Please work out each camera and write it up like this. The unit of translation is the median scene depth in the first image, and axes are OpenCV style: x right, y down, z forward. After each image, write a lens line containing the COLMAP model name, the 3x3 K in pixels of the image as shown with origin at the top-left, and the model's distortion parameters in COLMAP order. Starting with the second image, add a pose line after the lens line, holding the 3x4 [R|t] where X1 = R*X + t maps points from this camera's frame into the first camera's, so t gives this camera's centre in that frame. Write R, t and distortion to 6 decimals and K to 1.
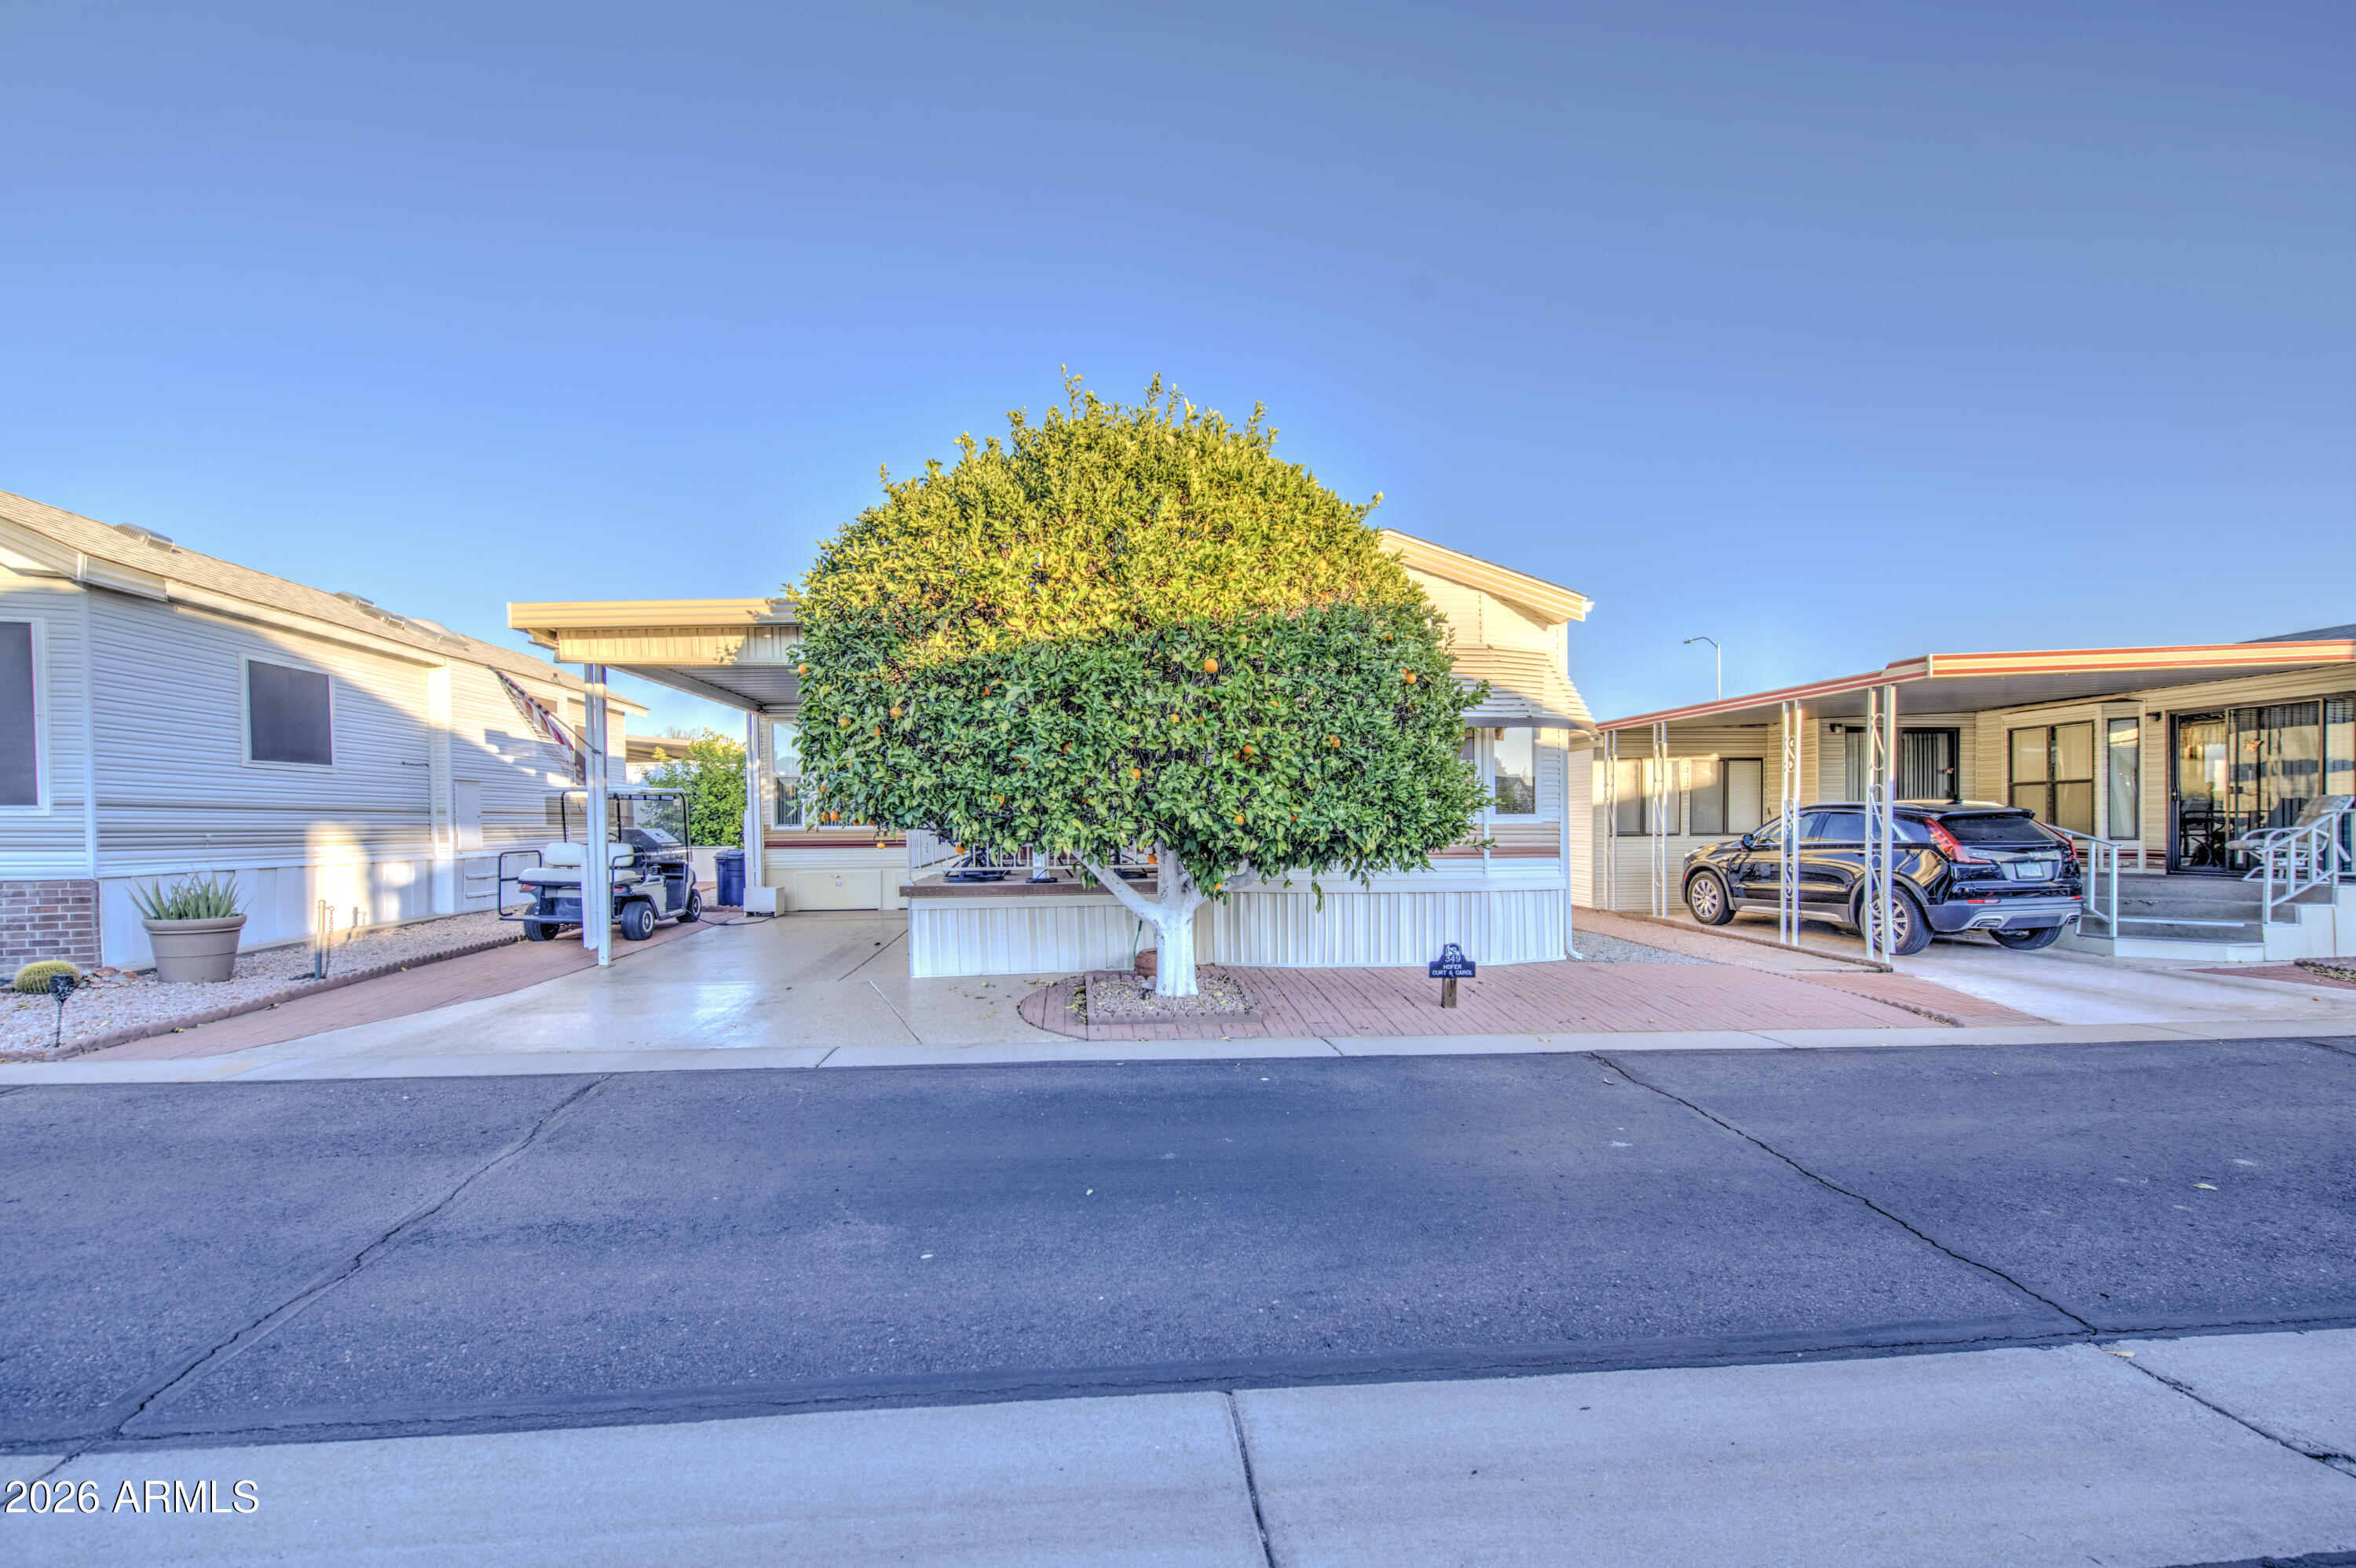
lens RADIAL K [[1000.2, 0, 1203.3], [0, 1000.2, 910.6], [0, 0, 1]] dist [-0.000704, -0.000292]
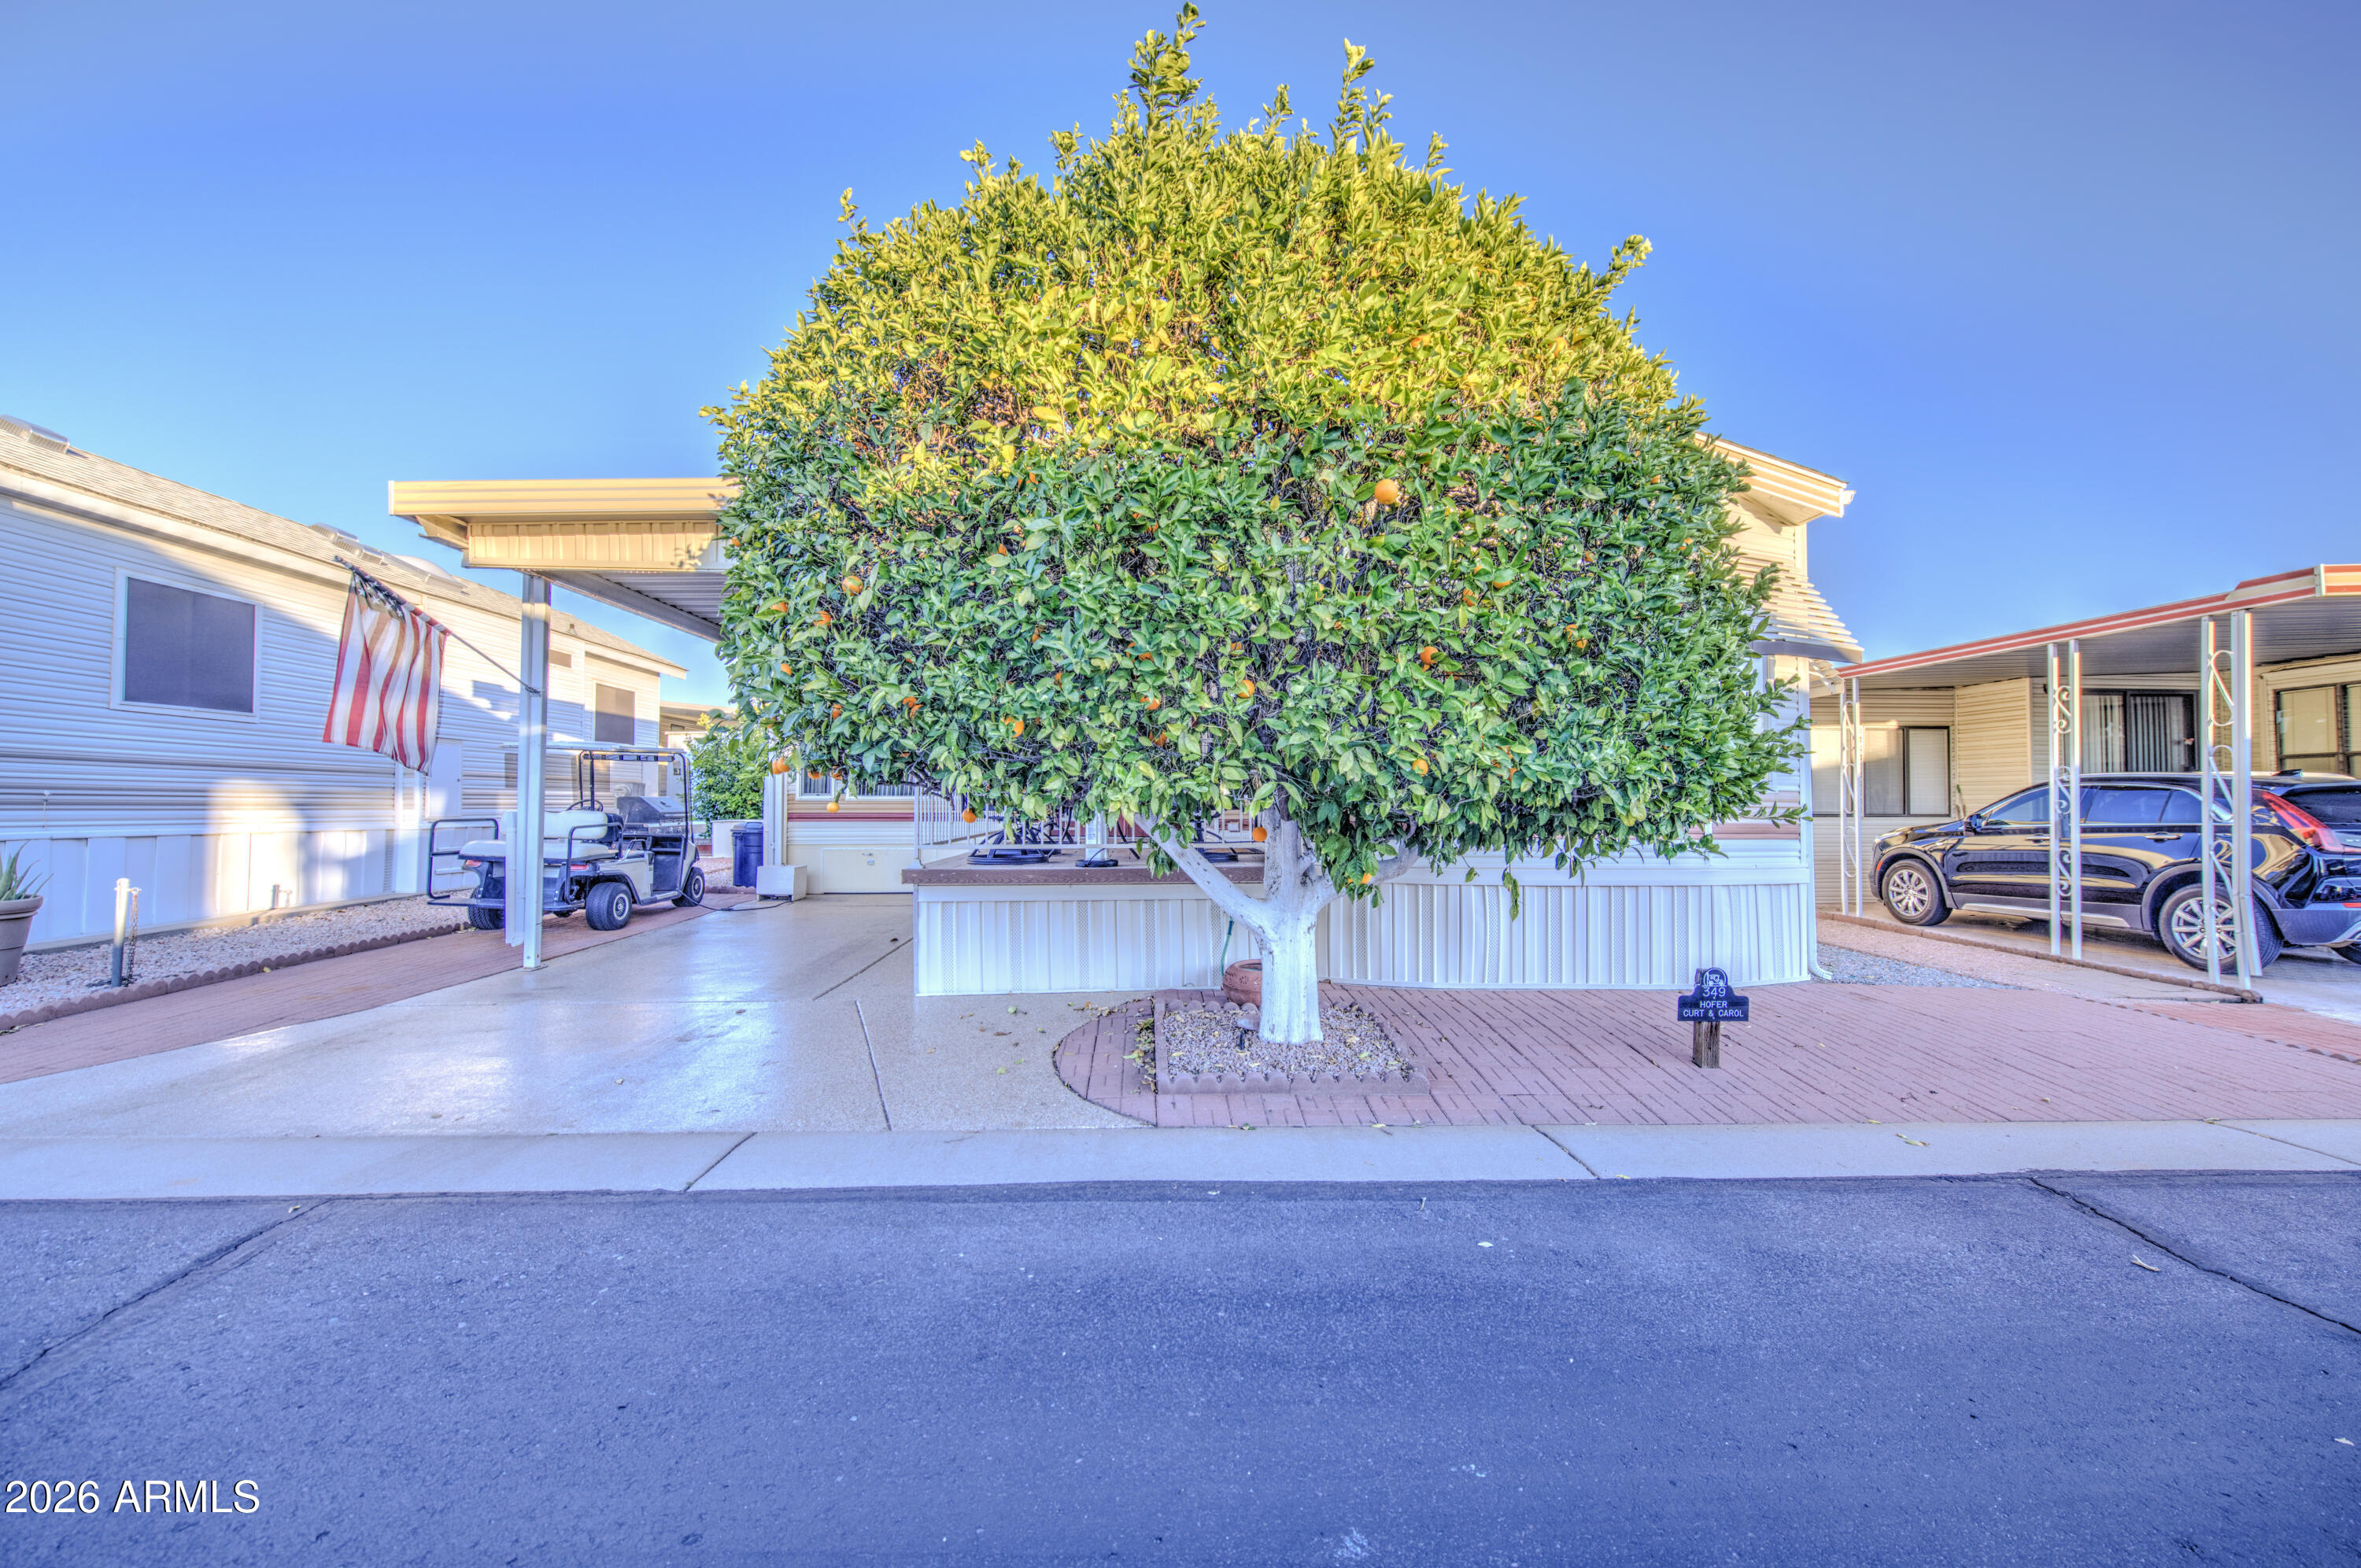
lens RADIAL K [[972.7, 0, 1196.2], [0, 972.7, 789.6], [0, 0, 1]] dist [-0.001406, -0.001086]
pose [[0.997259, 0.006357, -0.073715, -0.040201], [-0.013921, 0.994630, -0.102552, -0.012925], [0.072667, 0.103297, 0.991993, 0.320071]]
